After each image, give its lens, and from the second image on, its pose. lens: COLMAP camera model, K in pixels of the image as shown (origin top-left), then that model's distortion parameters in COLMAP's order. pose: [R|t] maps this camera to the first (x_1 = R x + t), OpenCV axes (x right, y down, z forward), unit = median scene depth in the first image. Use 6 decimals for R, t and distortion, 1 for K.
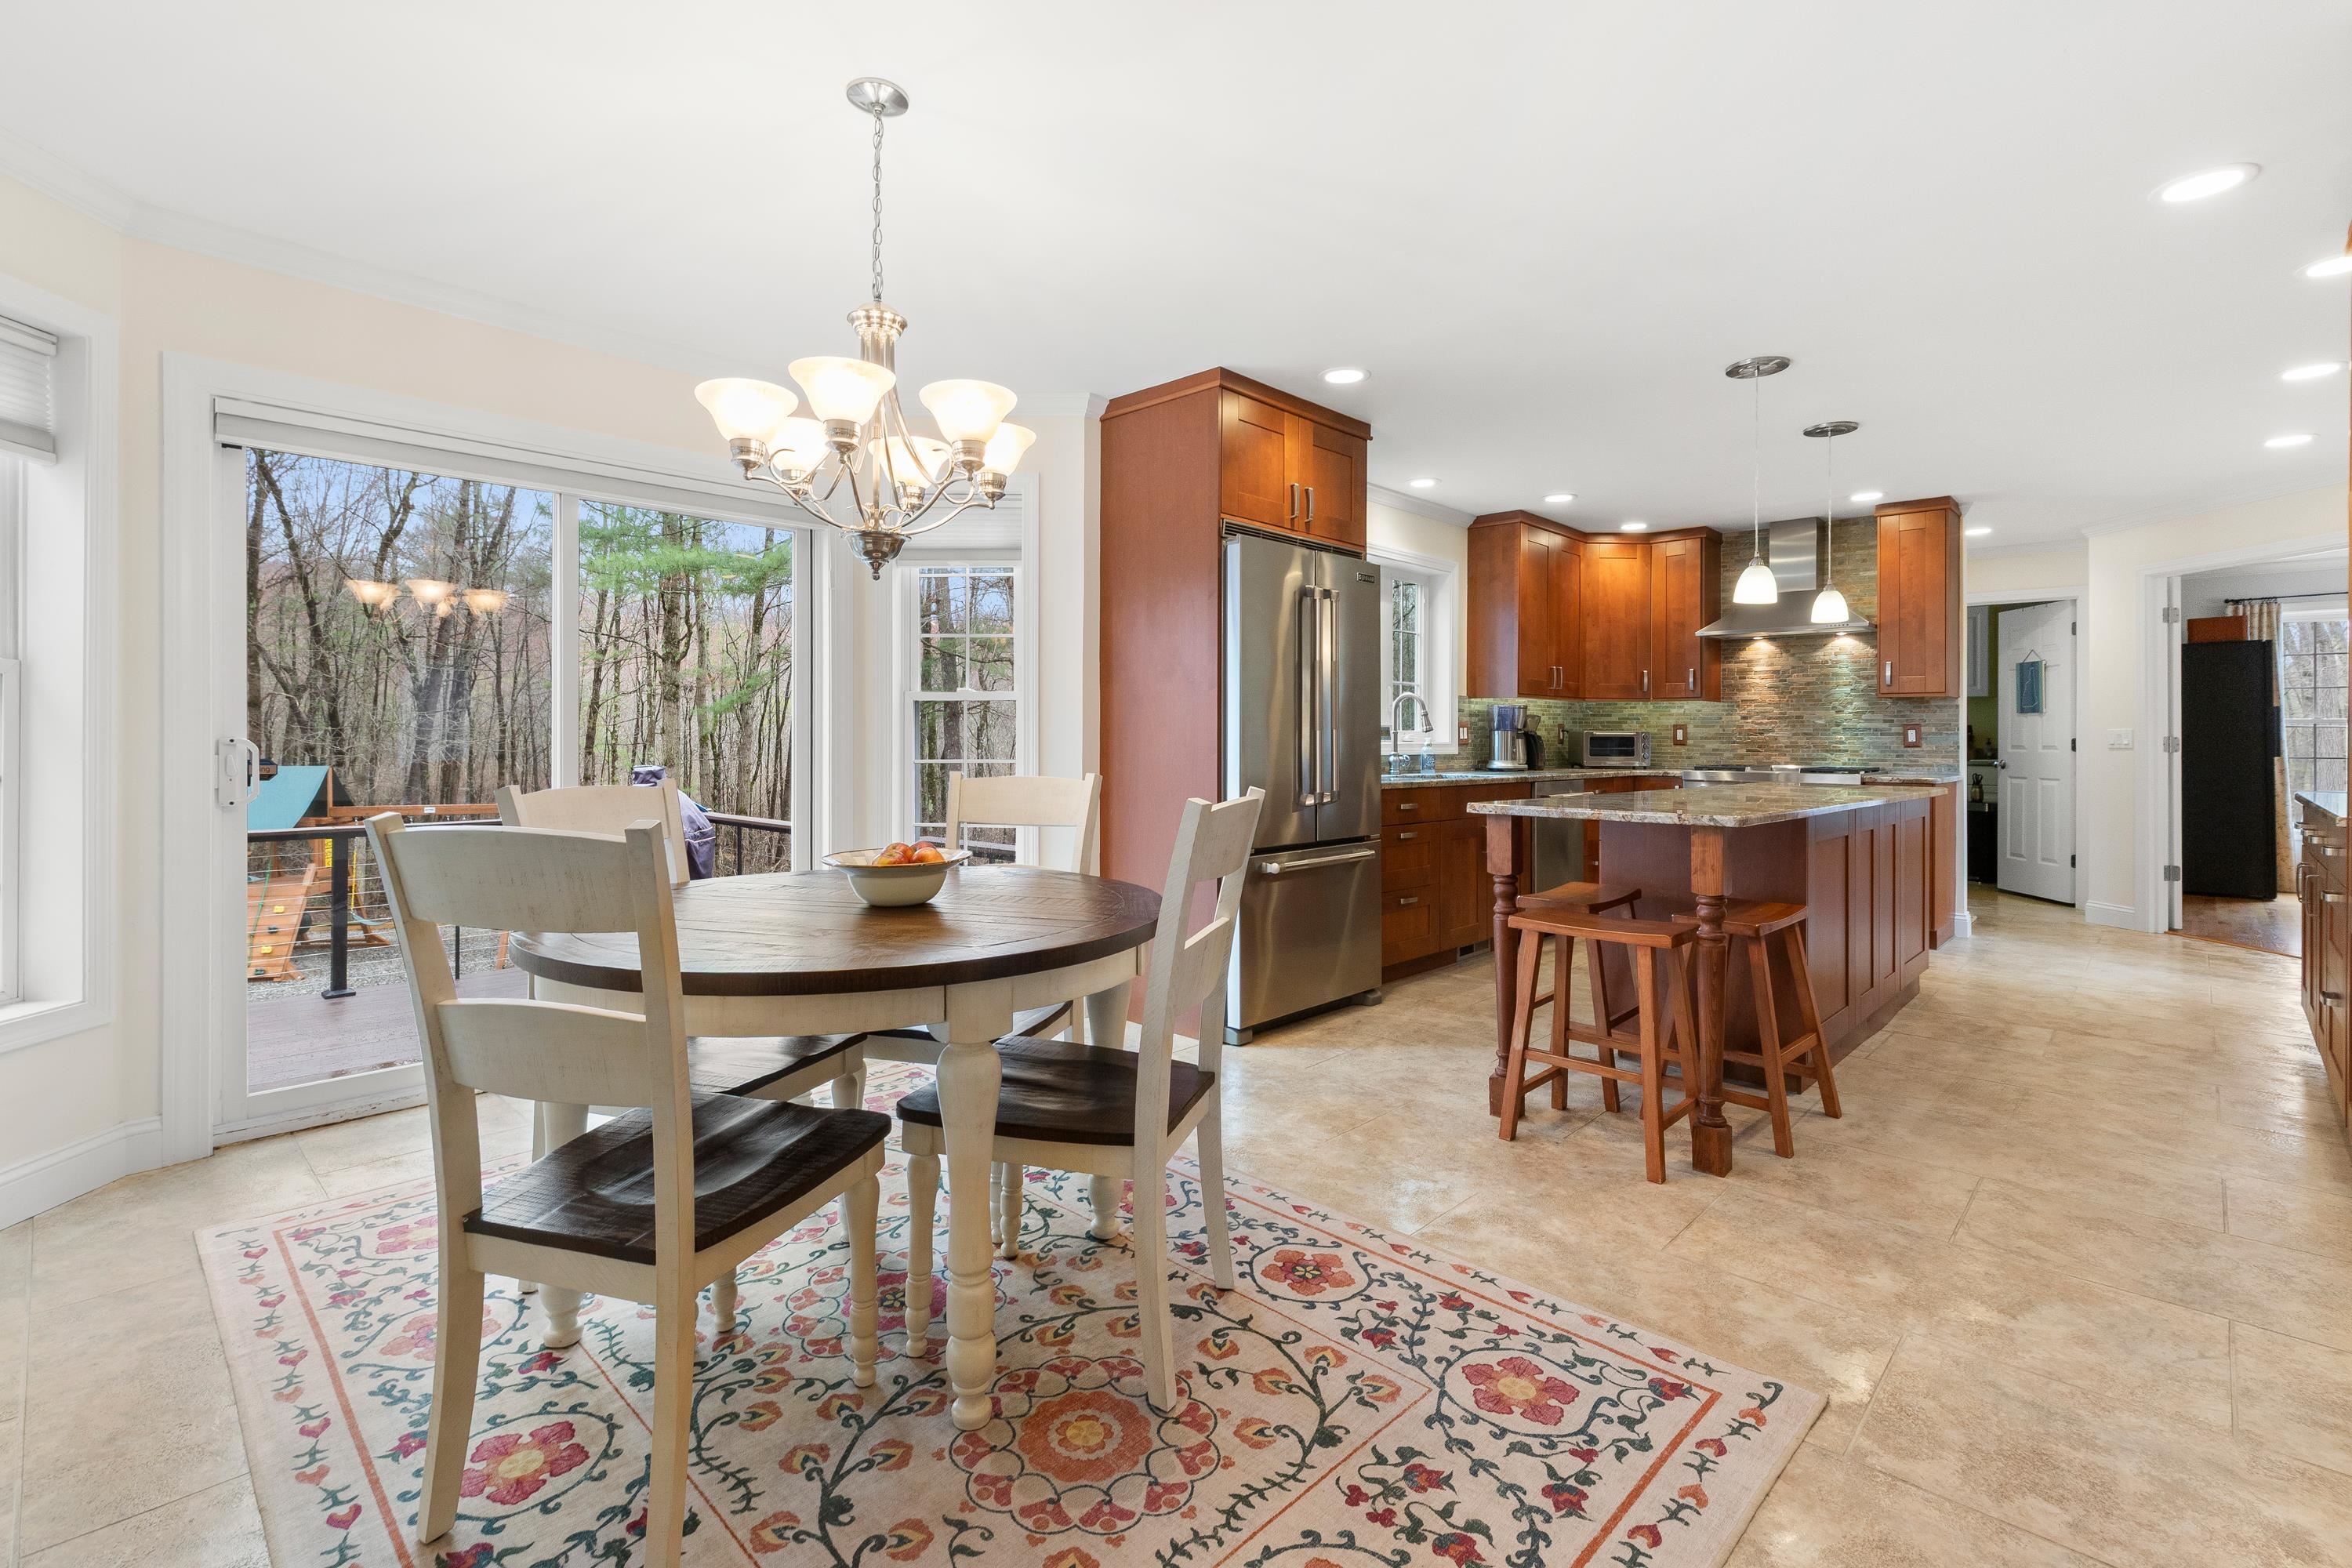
lens RADIAL K [[1074.7, 0, 1176.7], [0, 1074.7, 736.7], [0, 0, 1]] dist [0.002872, 0.000212]
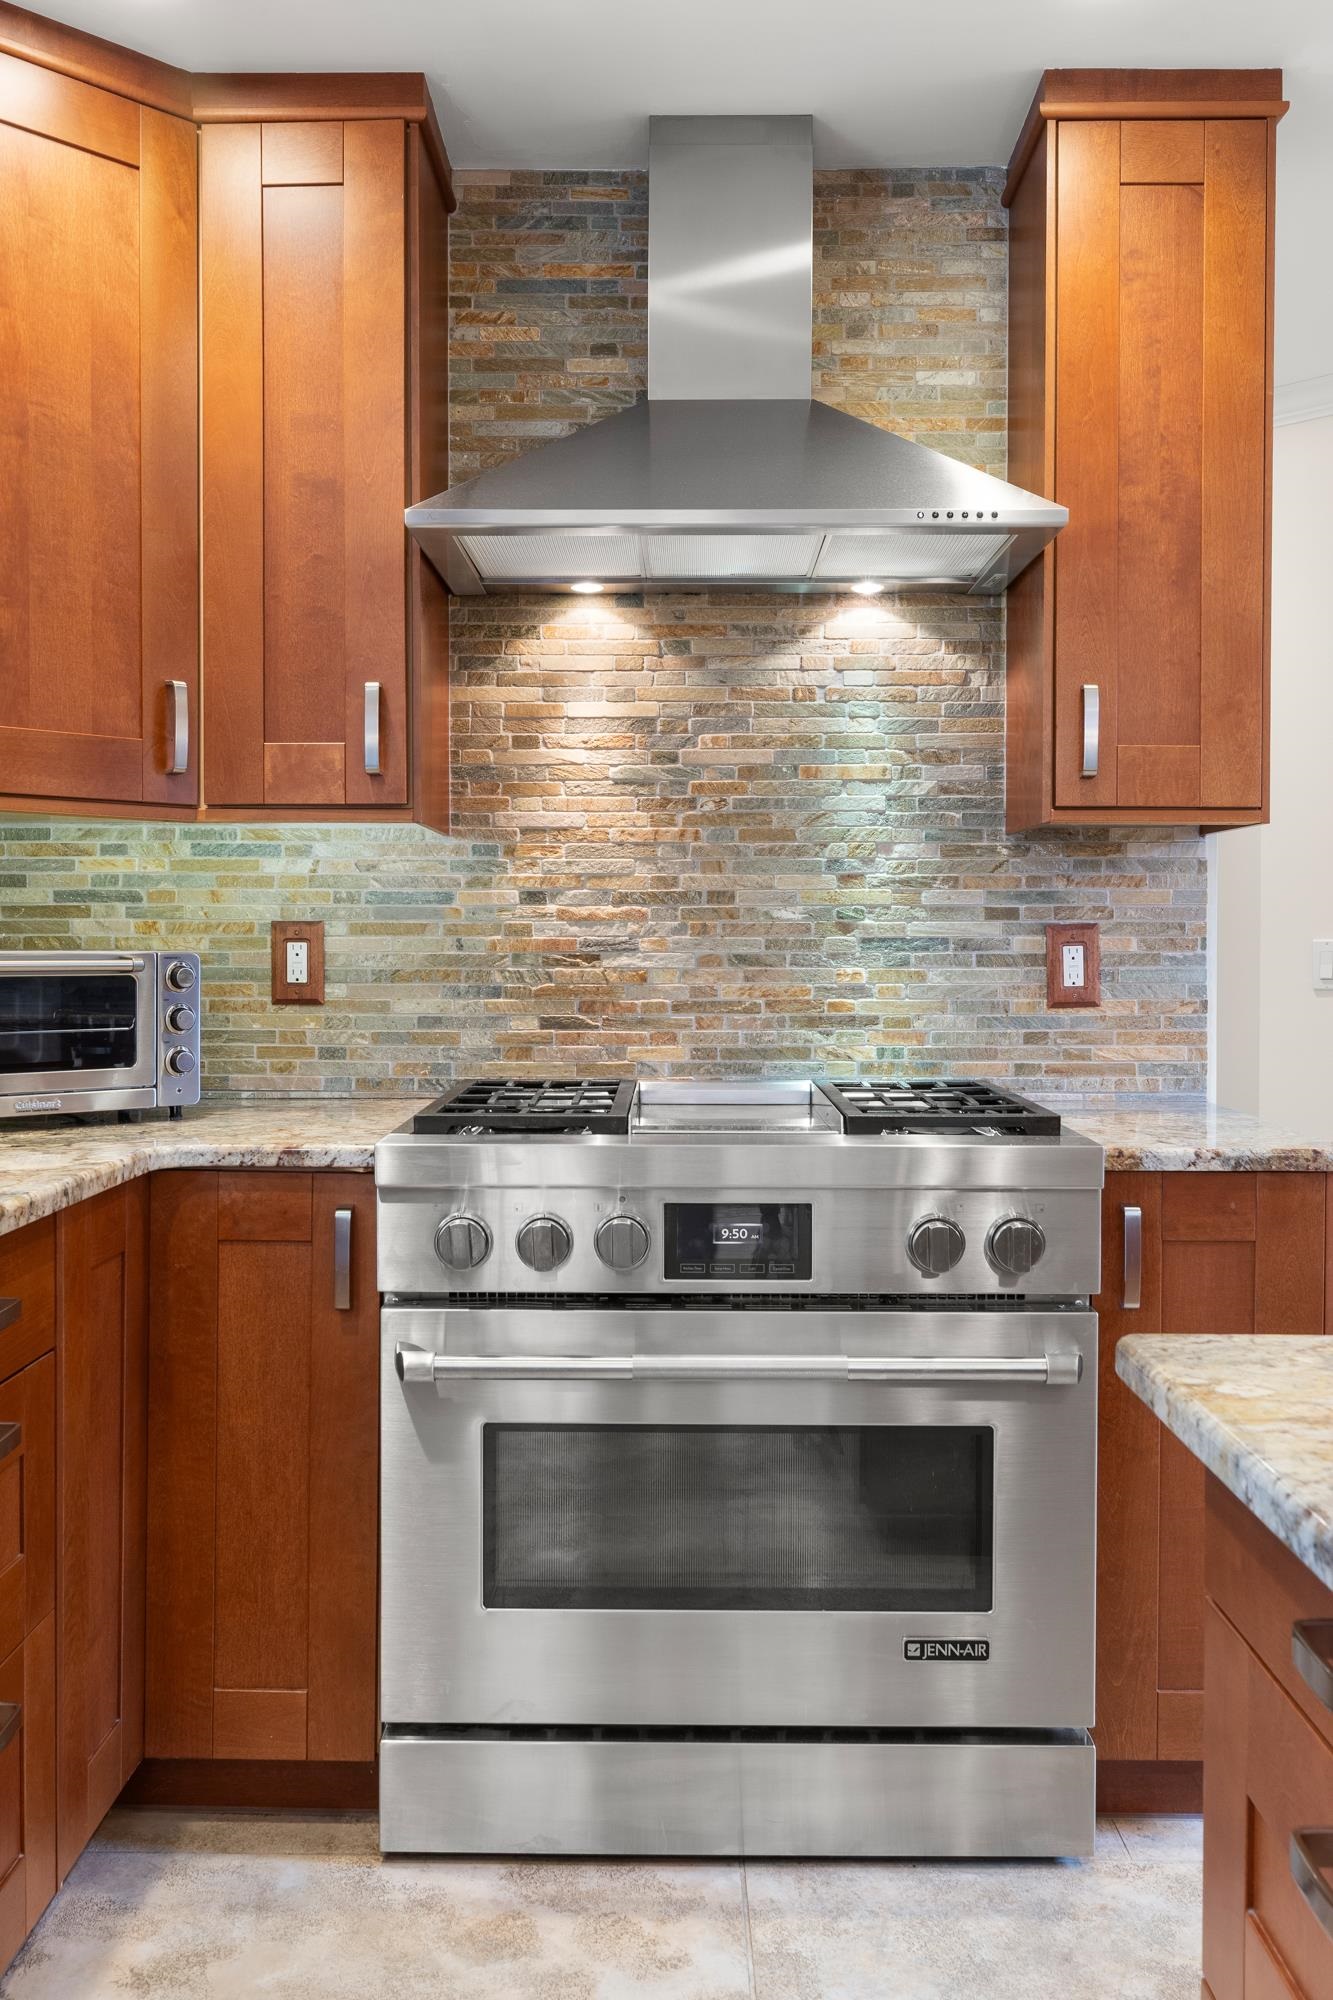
lens RADIAL K [[1788.9, 0, 673.1], [0, 1788.9, 964.7], [0, 0, 1]] dist [0.000402, 0.008746]
pose [[0.733024, -0.012973, 0.680079, 0.277154], [0.001025, 0.999838, 0.017969, -0.009566], [-0.680202, -0.012475, 0.732919, 0.706878]]
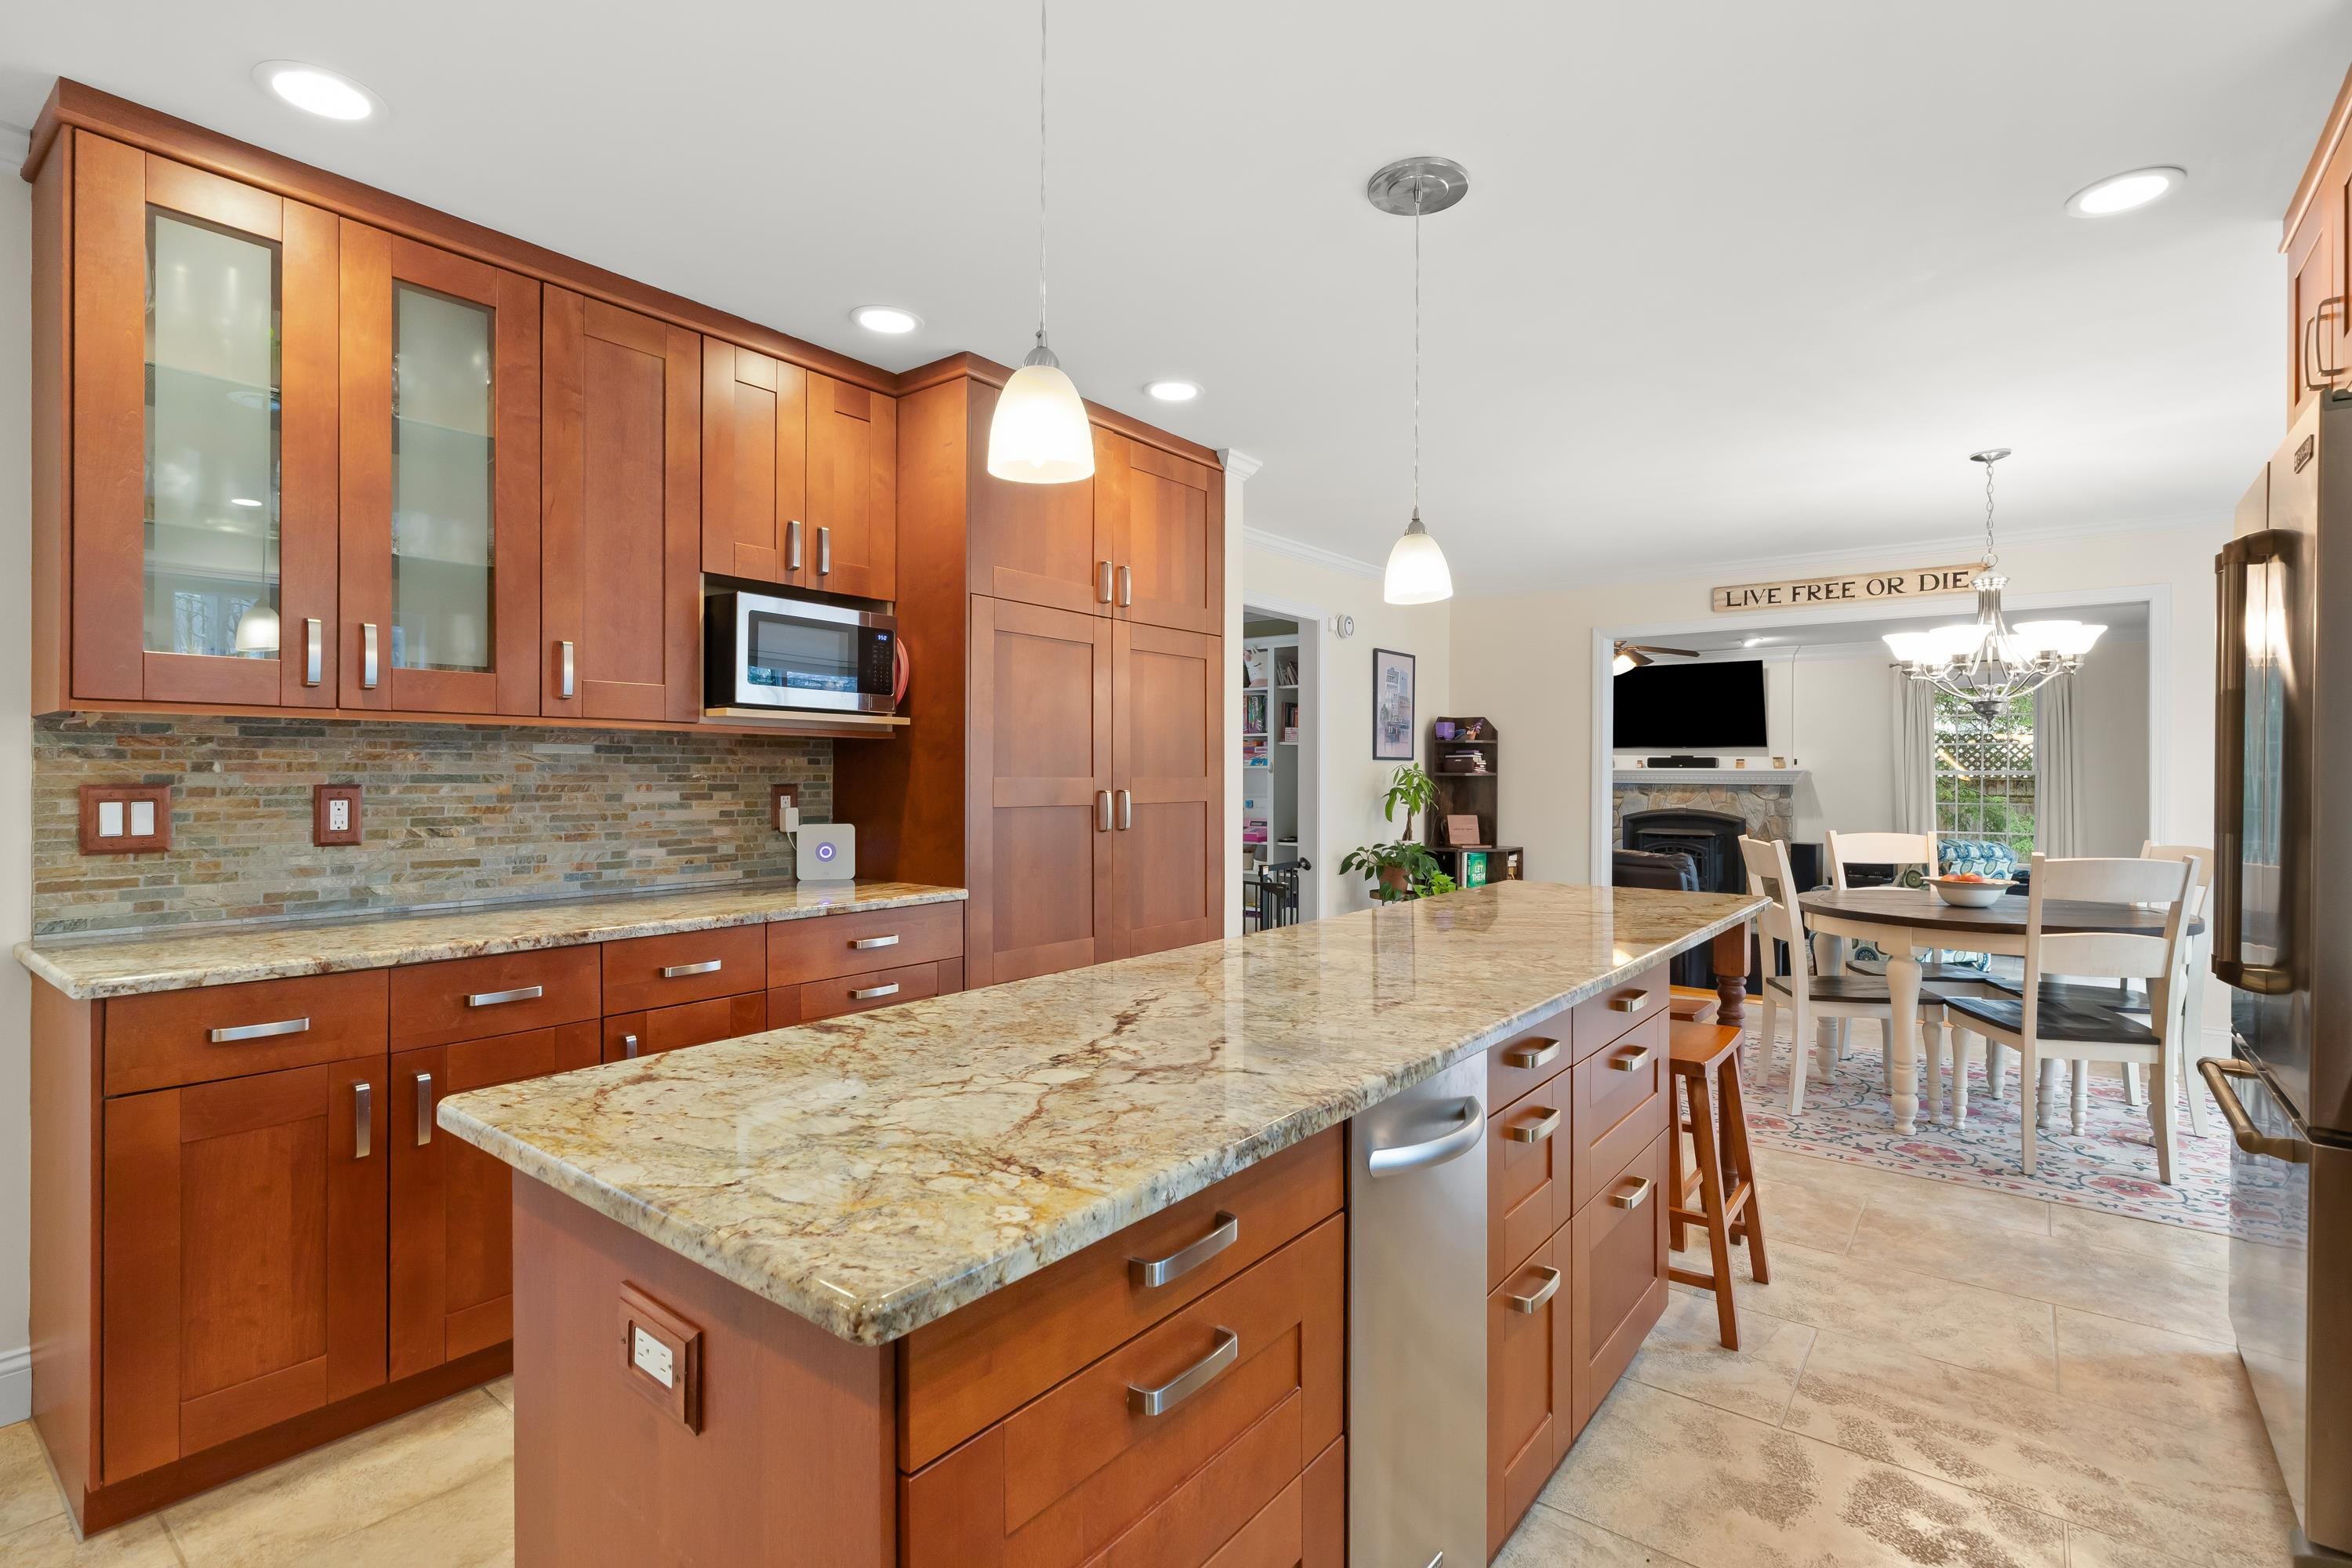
lens RADIAL K [[1124.9, 0, 1176.0], [0, 1124.9, 784.0], [0, 0, 1]] dist [-0.000895, -0.000115]
pose [[-0.994976, -0.008379, -0.099766, 0.438642], [-0.009141, 0.999932, 0.007189, -0.017842], [0.099699, 0.008065, -0.994985, 0.956026]]
